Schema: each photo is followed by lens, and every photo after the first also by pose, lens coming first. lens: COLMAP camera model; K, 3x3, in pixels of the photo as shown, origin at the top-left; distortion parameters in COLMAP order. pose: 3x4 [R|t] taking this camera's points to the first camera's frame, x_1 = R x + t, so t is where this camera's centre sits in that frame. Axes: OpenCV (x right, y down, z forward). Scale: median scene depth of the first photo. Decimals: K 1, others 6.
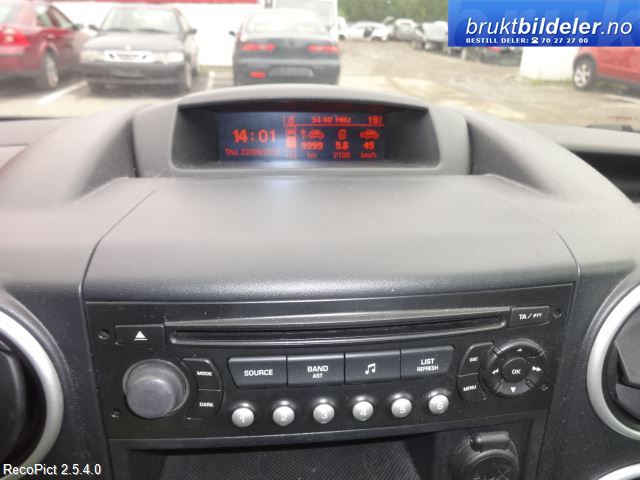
lens RADIAL K [[479.8, 0, 319.5], [0, 479.8, 240.9], [0, 0, 1]] dist [-0.011771, -0.001981]
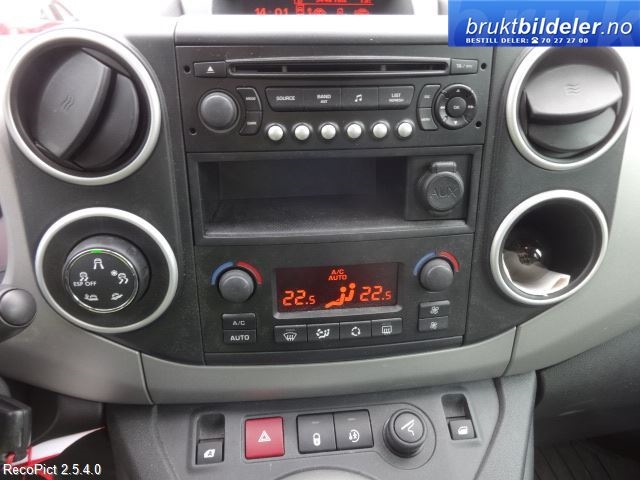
lens RADIAL K [[479.8, 0, 320.2], [0, 479.8, 237.5], [0, 0, 1]] dist [-0.011771, -0.001981]
pose [[0.999725, -0.020860, -0.010717, -0.008334], [0.020995, 0.999700, 0.012625, 0.678619], [0.010450, -0.012847, 0.999863, -0.527013]]
